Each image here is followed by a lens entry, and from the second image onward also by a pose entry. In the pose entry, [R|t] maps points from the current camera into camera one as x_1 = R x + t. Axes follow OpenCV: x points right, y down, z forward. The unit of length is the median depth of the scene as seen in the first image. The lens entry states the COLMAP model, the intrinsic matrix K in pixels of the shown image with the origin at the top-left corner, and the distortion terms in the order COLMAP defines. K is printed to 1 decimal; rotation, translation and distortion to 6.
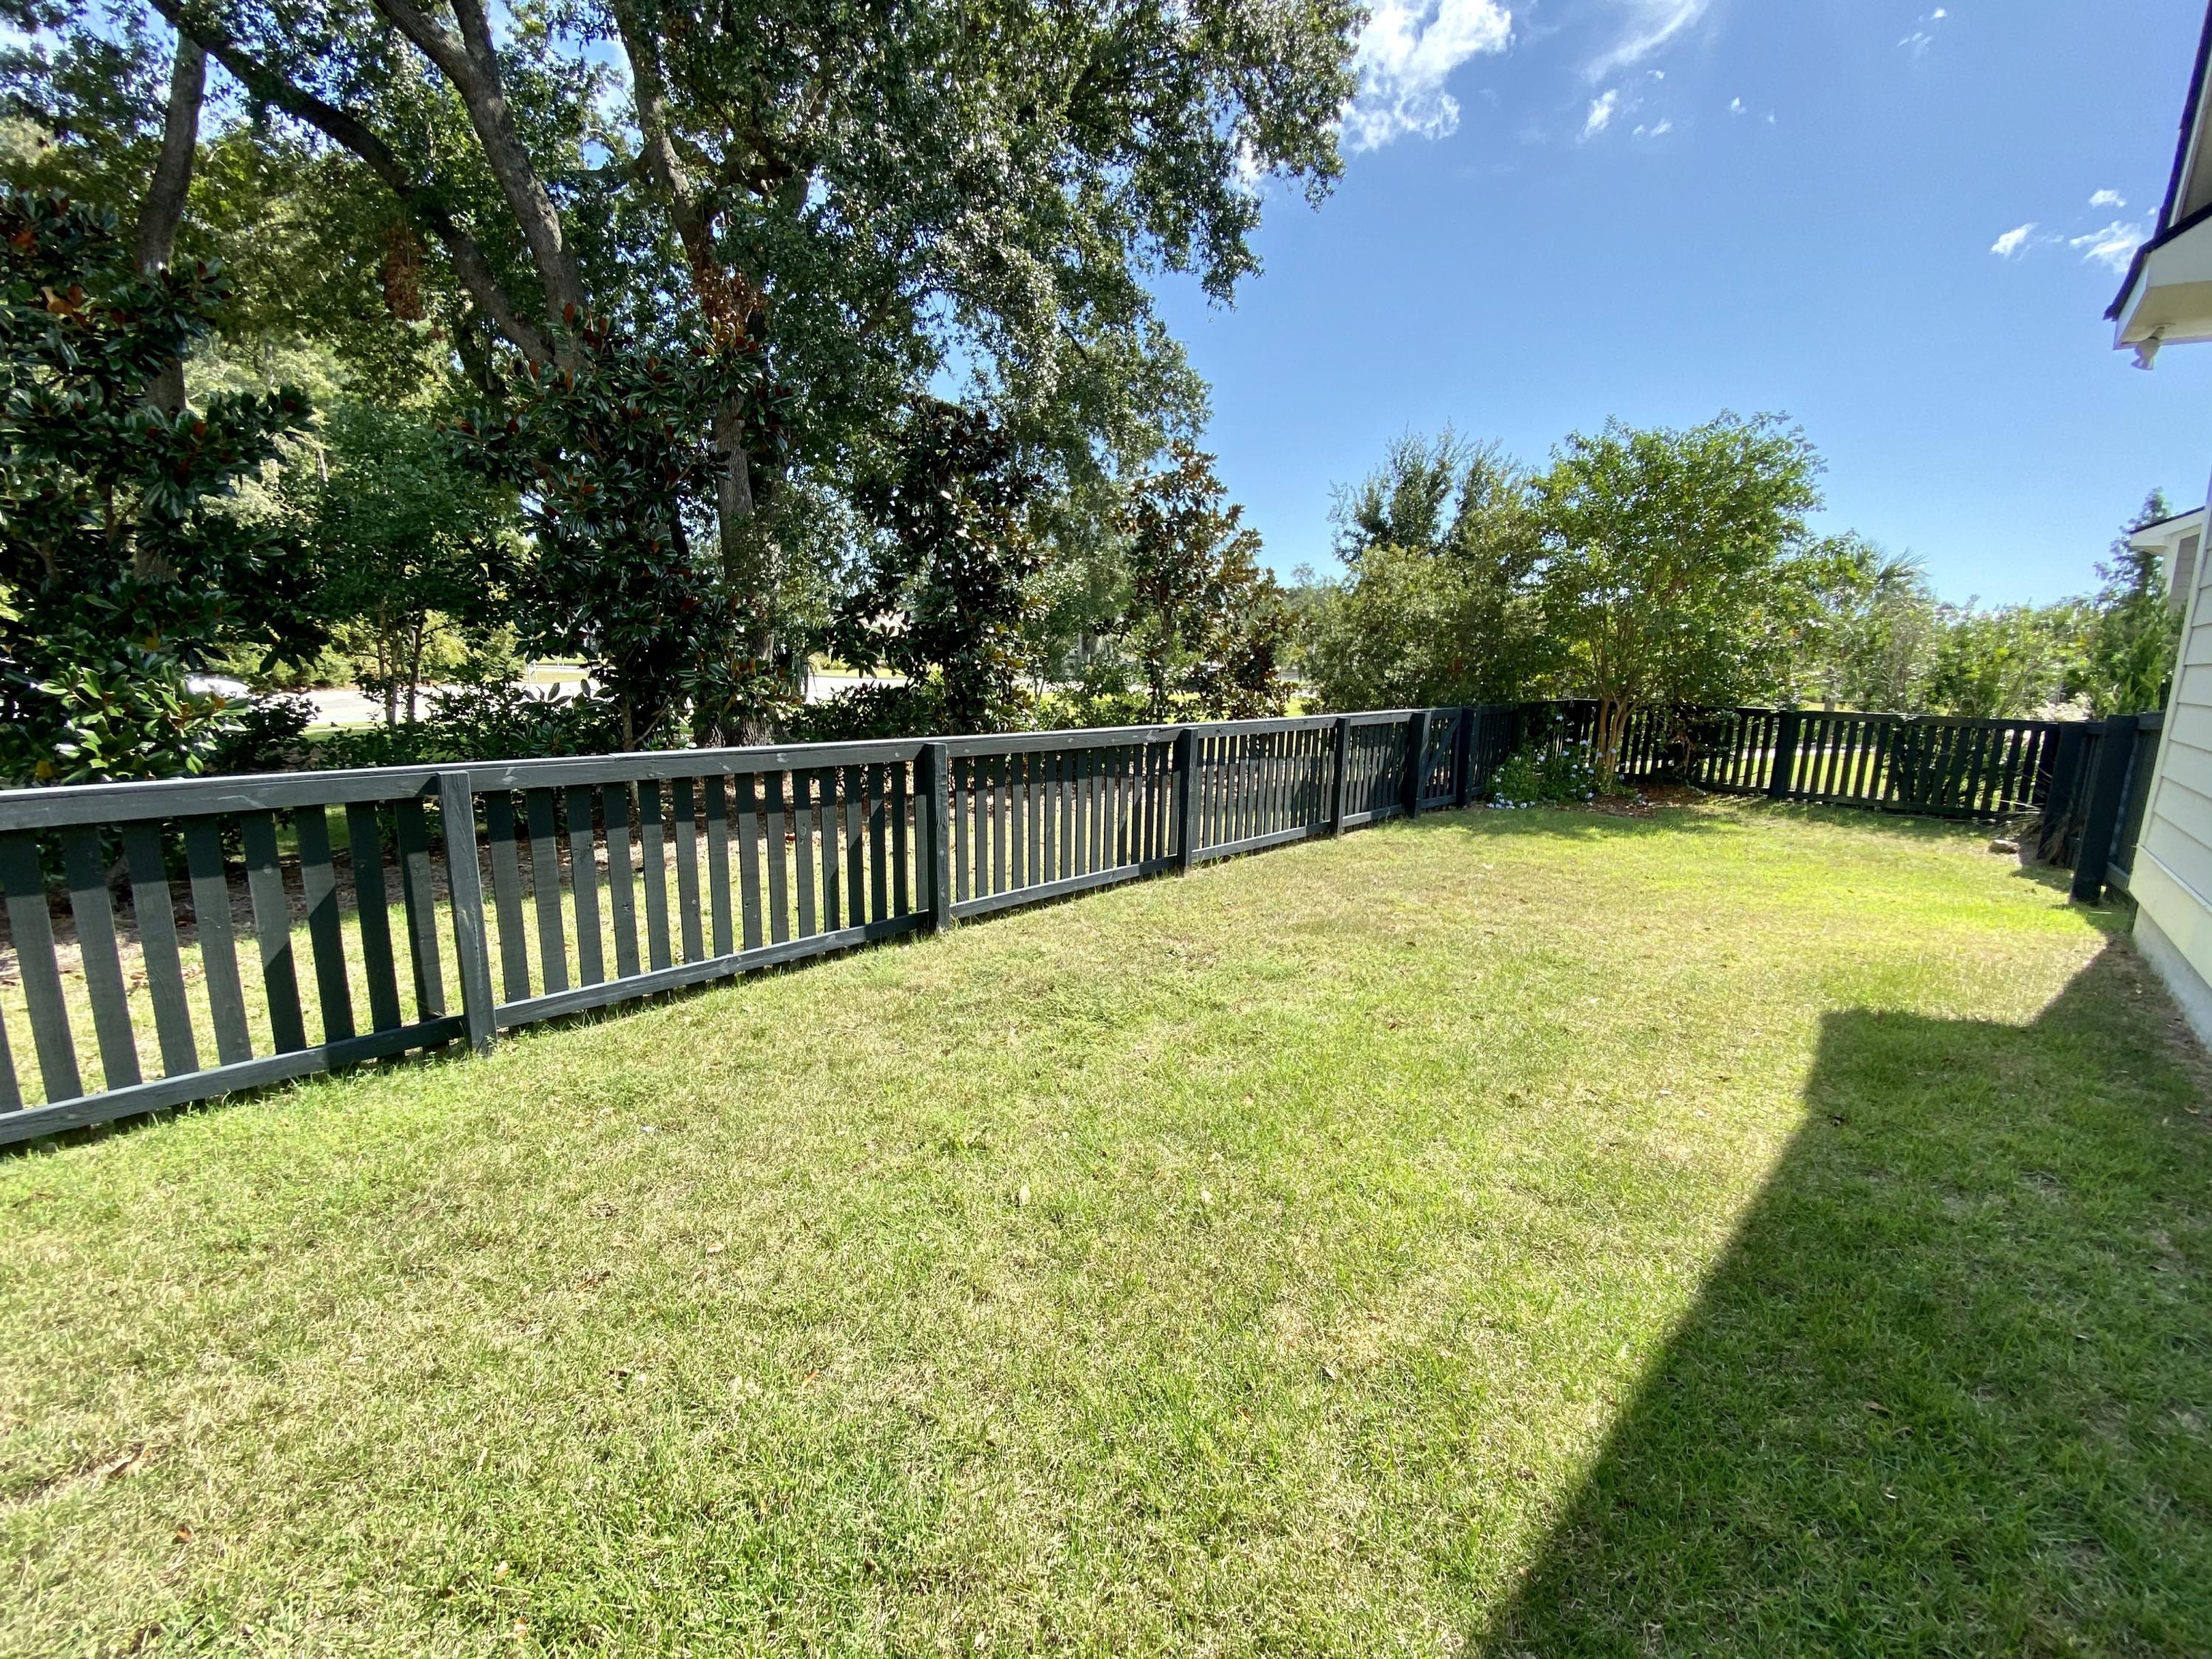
lens RADIAL K [[902.6, 0, 1103.3], [0, 902.6, 836.8], [0, 0, 1]] dist [0.015462, -0.017515]
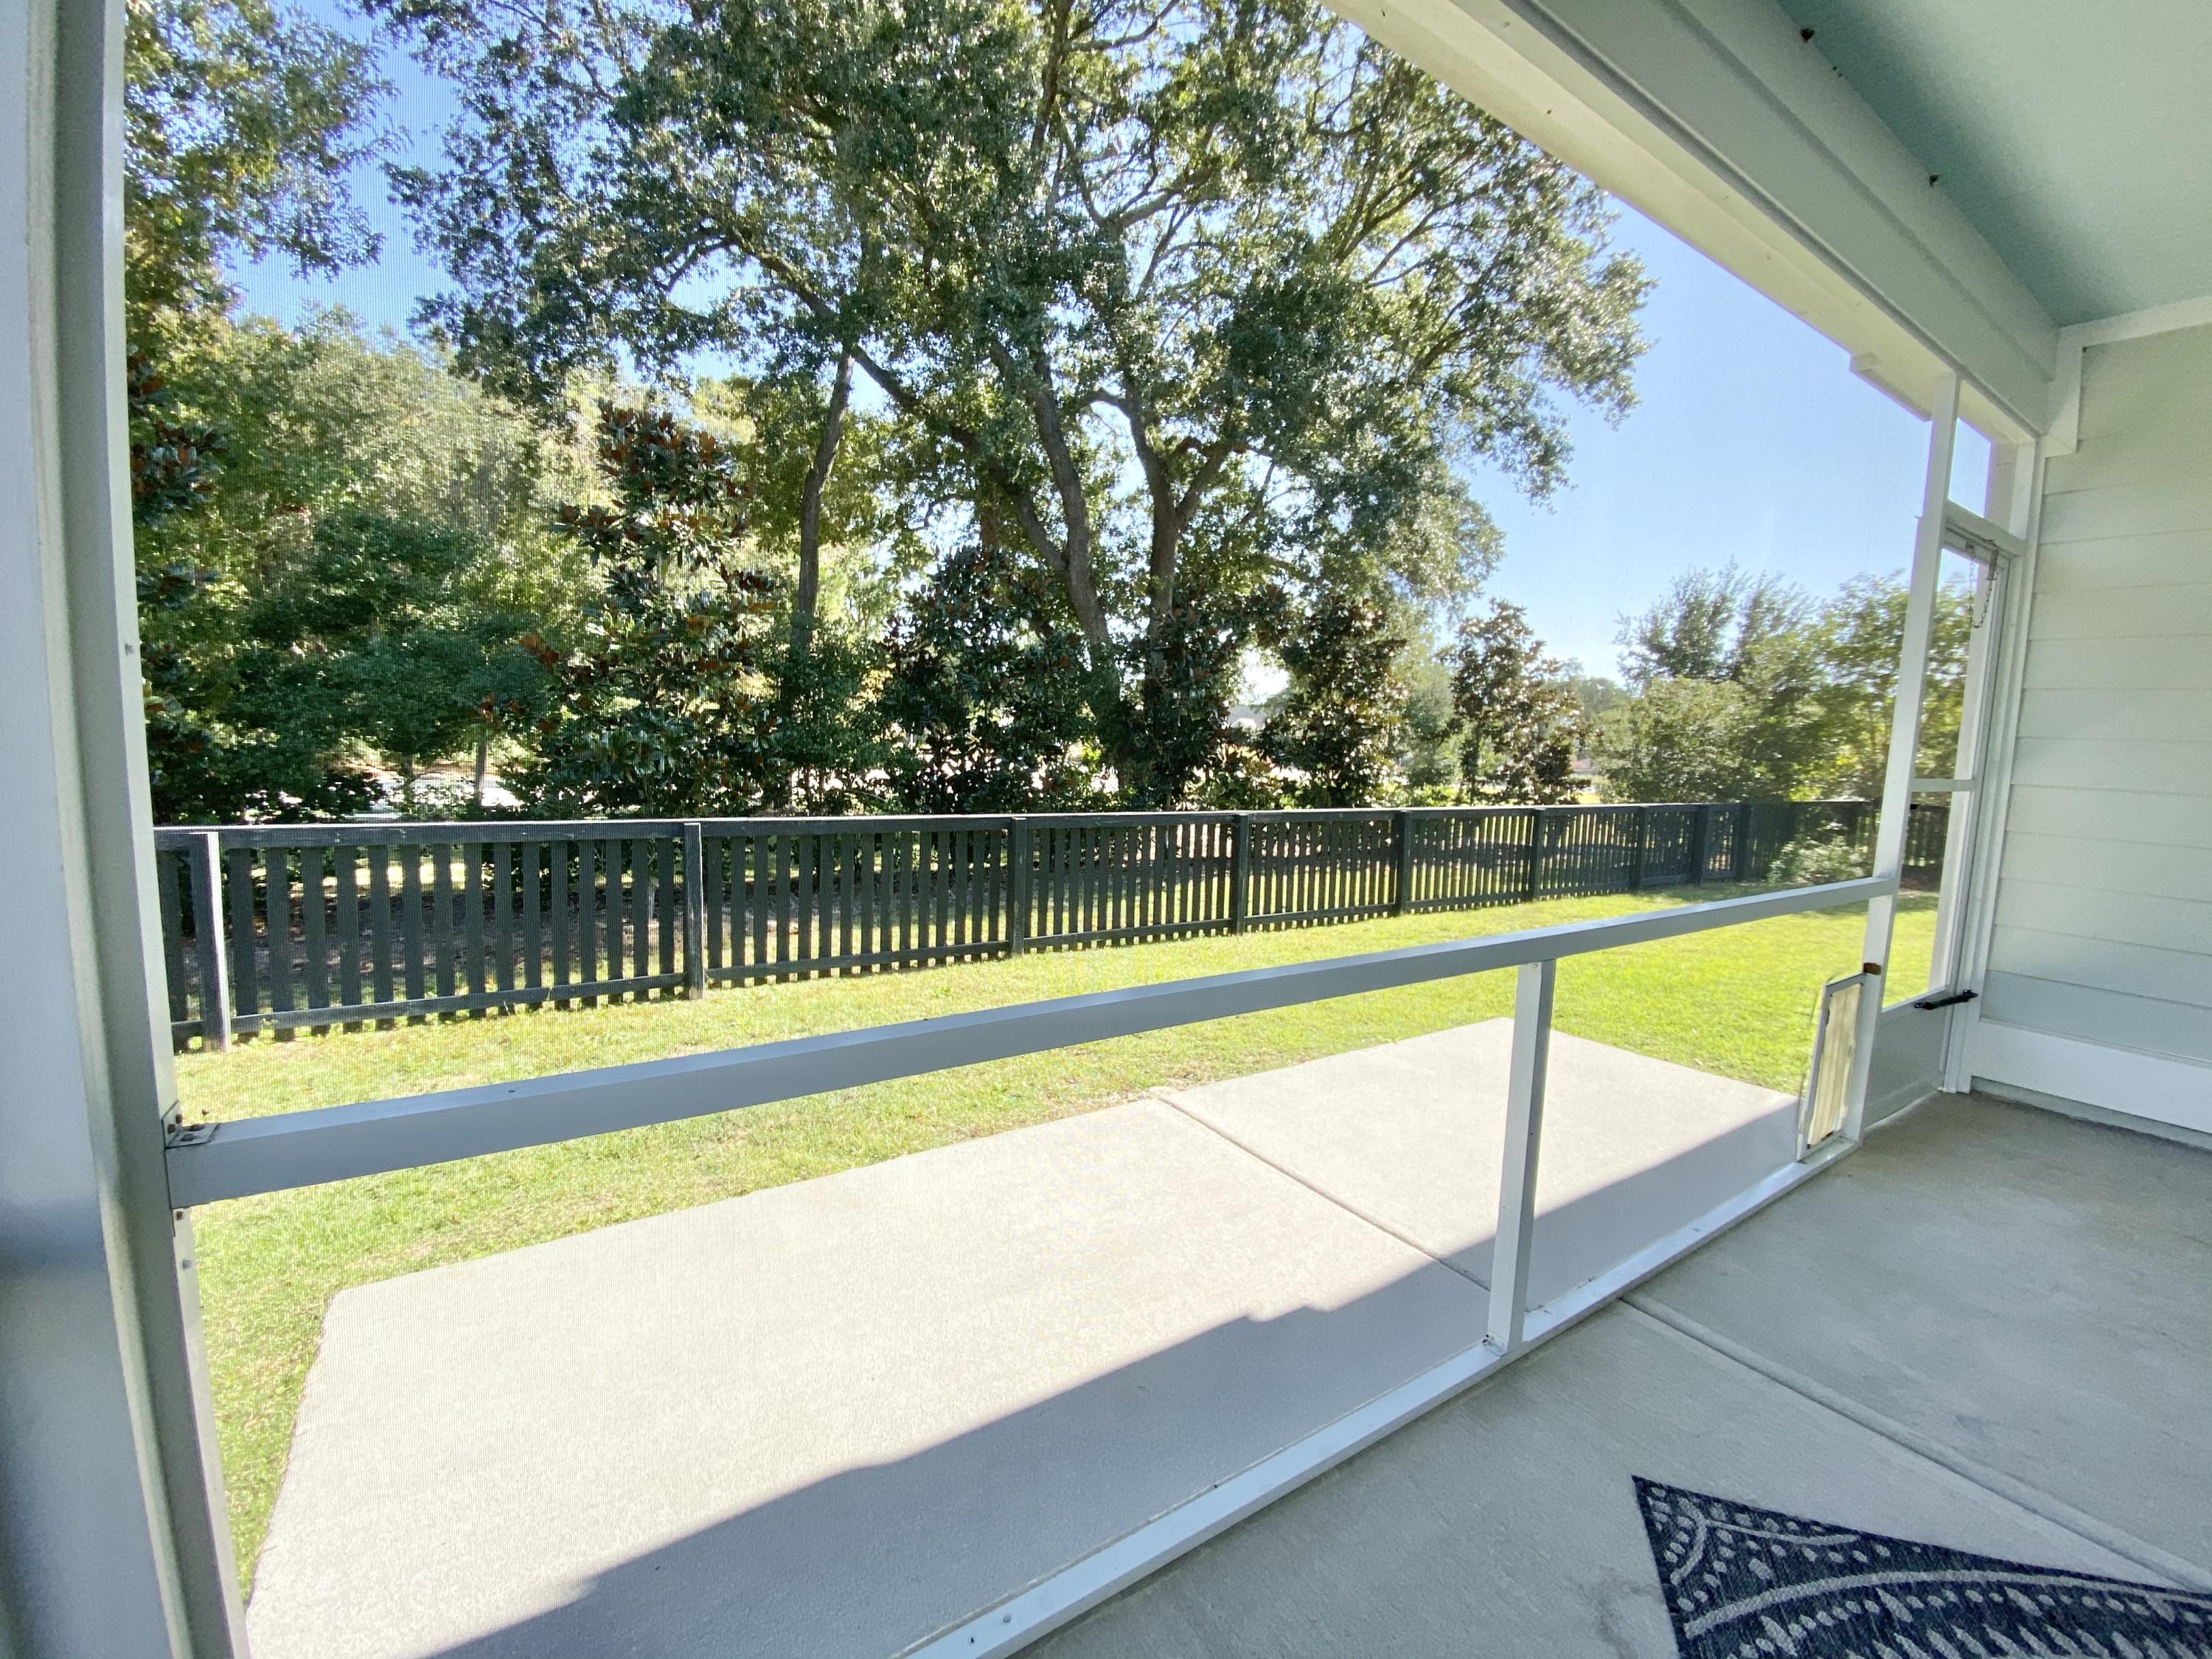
lens RADIAL K [[902.6, 0, 1102.0], [0, 902.6, 830.6], [0, 0, 1]] dist [0.015462, -0.017515]
pose [[0.968131, 0.039221, -0.247355, -0.123899], [-0.062318, 0.994323, -0.086249, 0.048348], [0.242568, 0.098915, 0.965079, -0.356927]]
